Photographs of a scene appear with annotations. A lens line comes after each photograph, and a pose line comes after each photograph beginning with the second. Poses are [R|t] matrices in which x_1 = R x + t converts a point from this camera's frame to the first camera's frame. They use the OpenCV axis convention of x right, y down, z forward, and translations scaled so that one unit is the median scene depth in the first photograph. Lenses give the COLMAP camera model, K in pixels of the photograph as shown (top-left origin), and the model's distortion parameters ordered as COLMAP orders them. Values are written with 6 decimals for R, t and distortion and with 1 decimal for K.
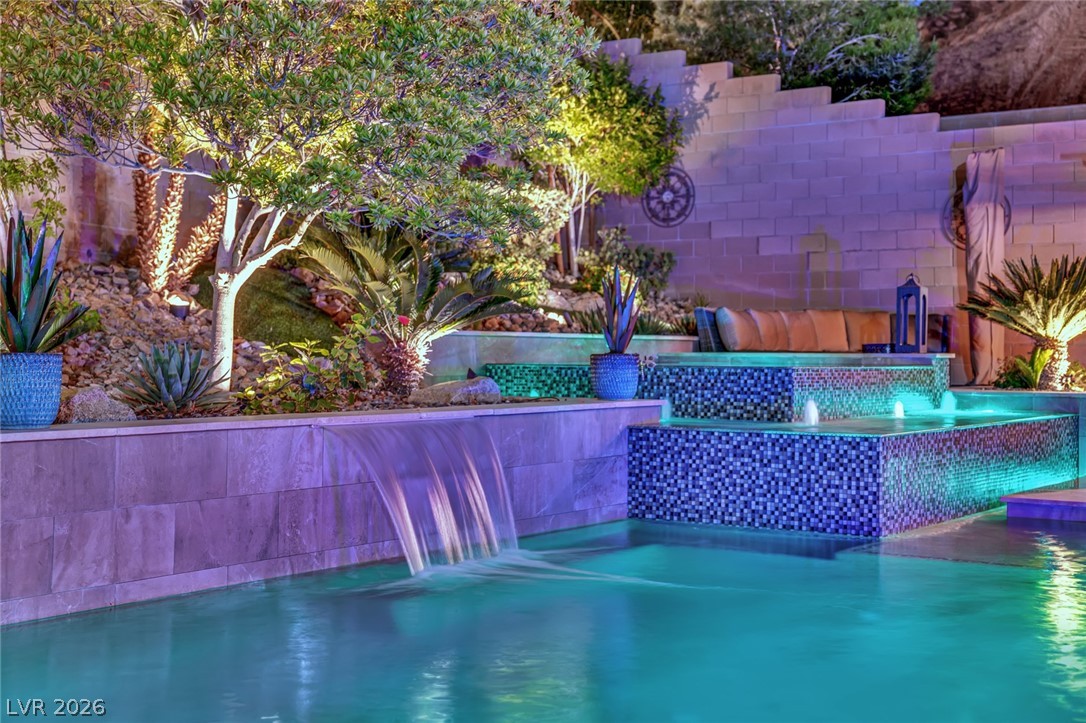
lens RADIAL K [[1475.4, 0, 567.9], [0, 1475.4, 331.4], [0, 0, 1]] dist [0.024628, 0.000000]
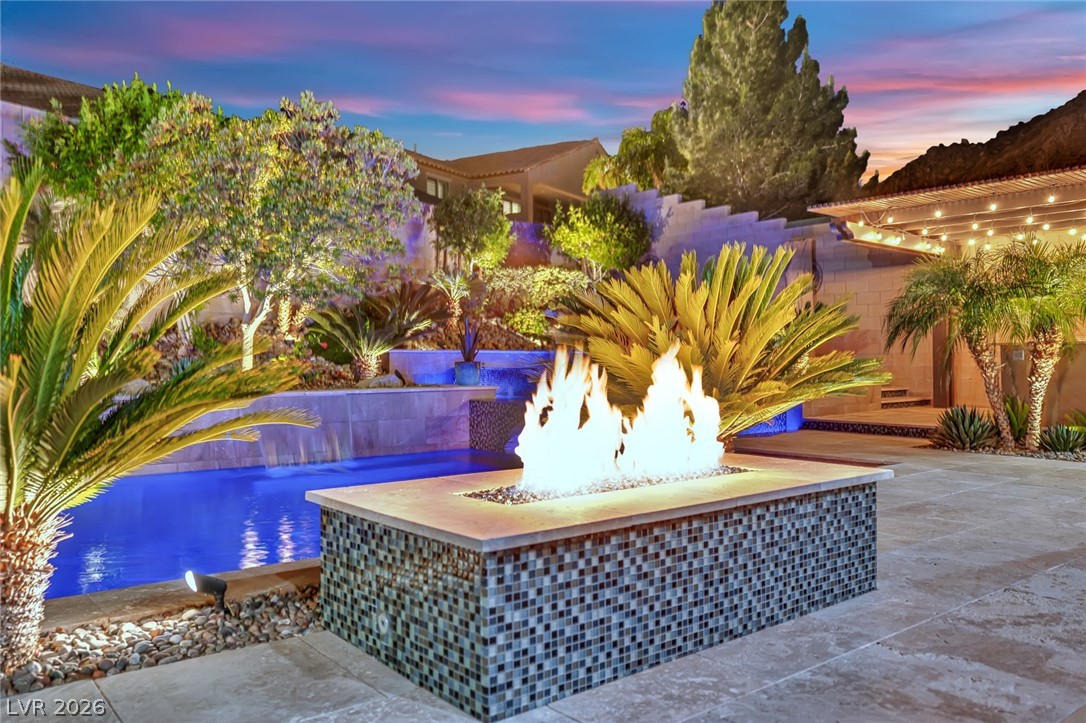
lens RADIAL K [[840.2, 0, 544.9], [0, 840.2, 364.7], [0, 0, 1]] dist [-0.048057, 0.044681]
pose [[0.962623, -0.008441, -0.270713, 0.306586], [0.013431, 0.999772, 0.016586, 0.001732], [0.270511, -0.019602, 0.962517, -0.007947]]
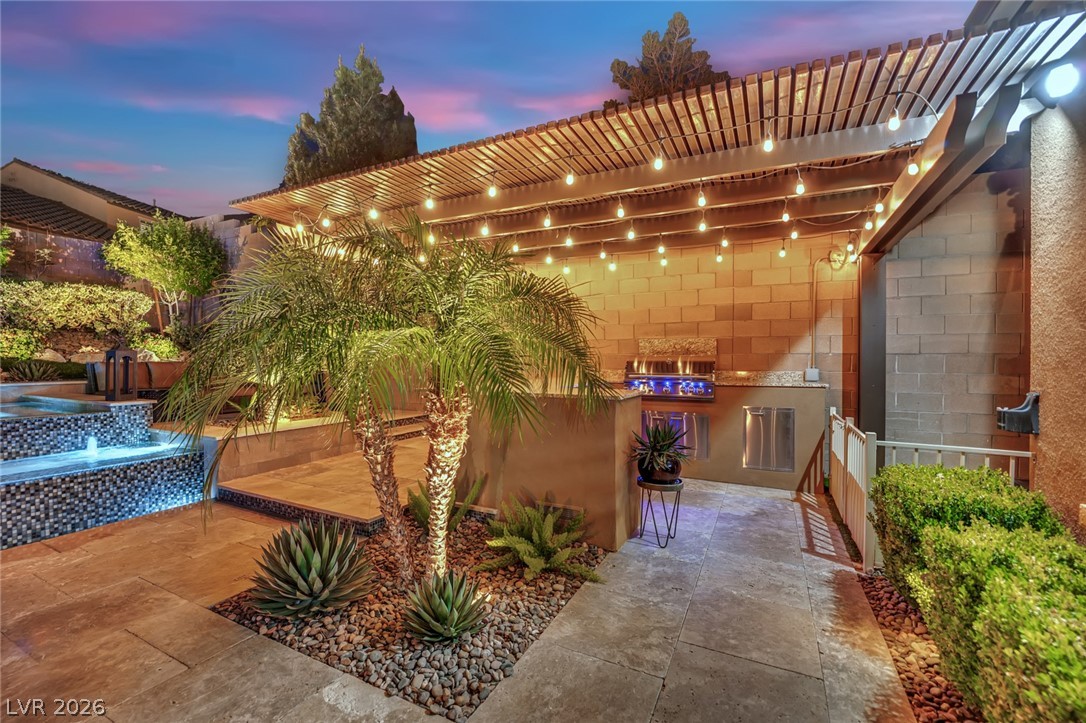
lens RADIAL K [[455.7, 0, 530.0], [0, 455.7, 366.8], [0, 0, 1]] dist [-0.017687, -0.000355]
pose [[0.992745, -0.007220, 0.120023, 0.528369], [0.003953, 0.999616, 0.027438, -0.024767], [-0.120175, -0.026764, 0.992392, 0.534588]]
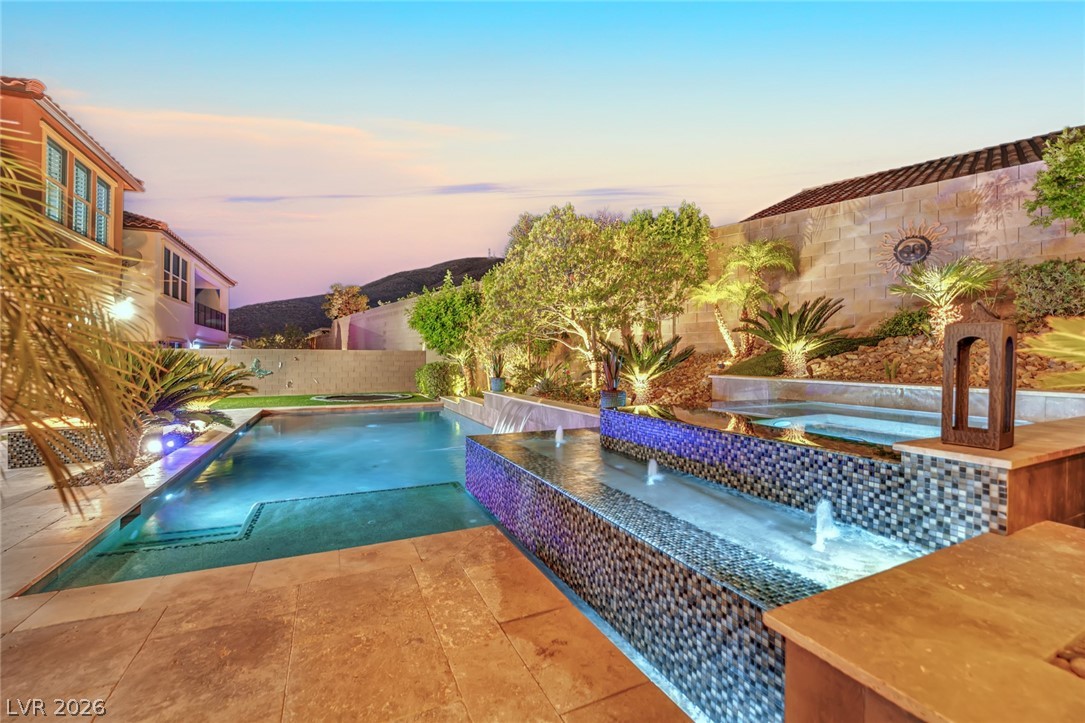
lens RADIAL K [[455.3, 0, 548.6], [0, 455.3, 358.9], [0, 0, 1]] dist [-0.017687, -0.000355]
pose [[-0.514065, -0.006691, -0.857725, 0.437834], [0.002991, 0.999950, -0.009594, -0.015842], [0.857746, -0.007497, -0.514019, 0.917202]]
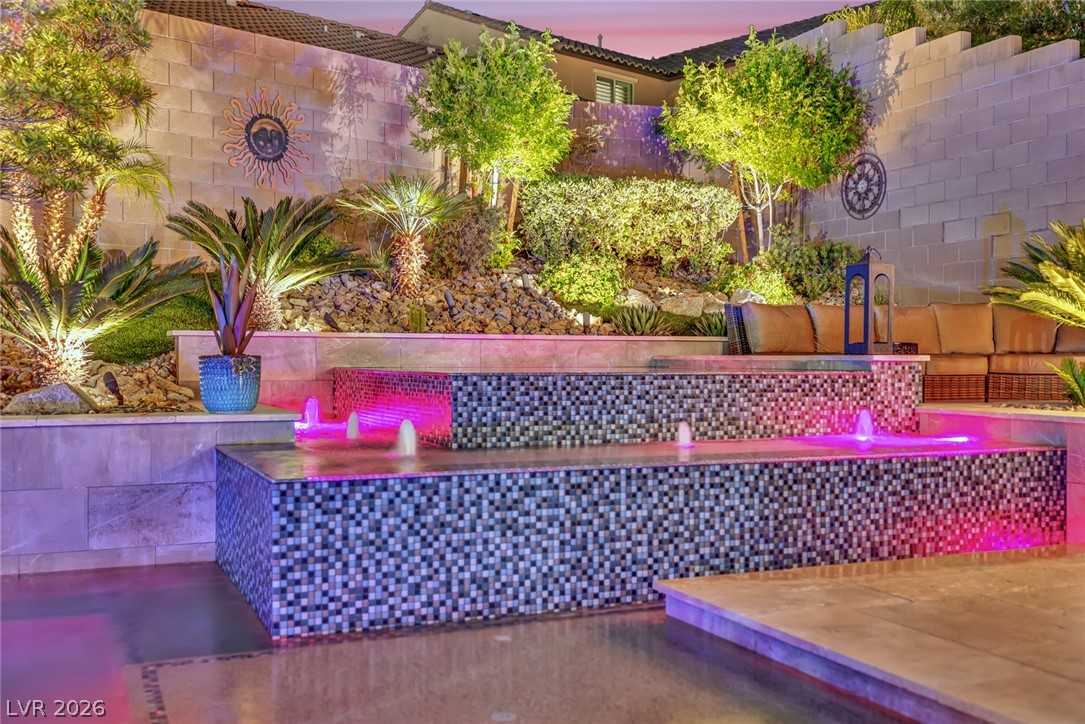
lens RADIAL K [[1120.8, 0, 529.2], [0, 1120.8, 343.0], [0, 0, 1]] dist [0.001604, 0.000000]
pose [[0.839248, -0.008424, -0.543684, 0.377161], [0.008612, 0.999960, -0.002200, 0.007903], [0.543681, -0.002836, 0.839287, 0.424706]]
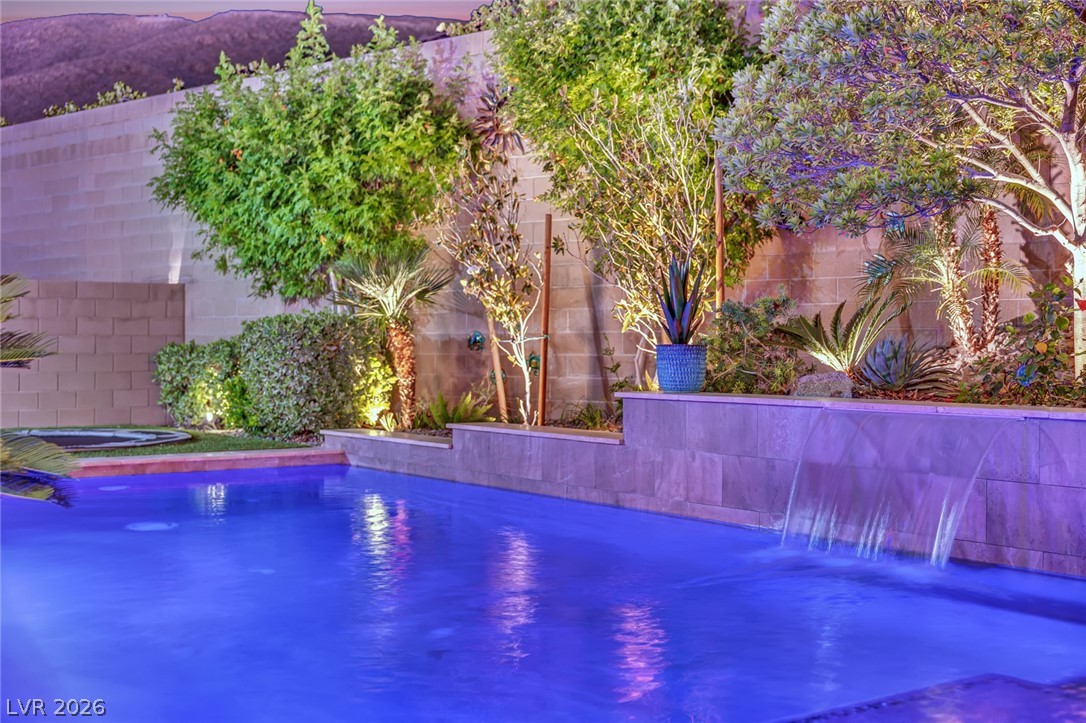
lens RADIAL K [[1417.4, 0, 551.9], [0, 1417.4, 359.9], [0, 0, 1]] dist [0.002497, 0.000000]
pose [[-0.366158, 0.000819, -0.930552, 0.491558], [0.005684, 0.999983, -0.001356, 0.014828], [0.930535, -0.005786, -0.366157, 0.652868]]
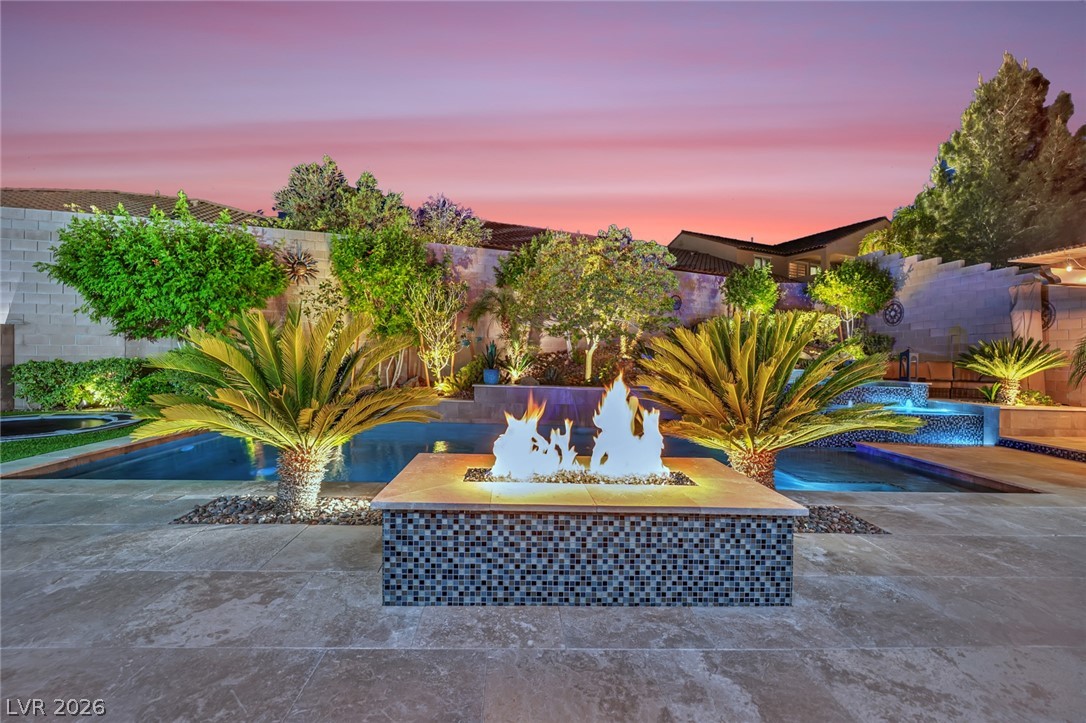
lens RADIAL K [[455.7, 0, 533.4], [0, 455.7, 360.0], [0, 0, 1]] dist [-0.017687, -0.000355]
pose [[0.603349, 0.012344, -0.797382, 0.423098], [-0.012700, 0.999902, 0.005869, -0.014646], [0.797376, 0.006586, 0.603447, 0.106013]]
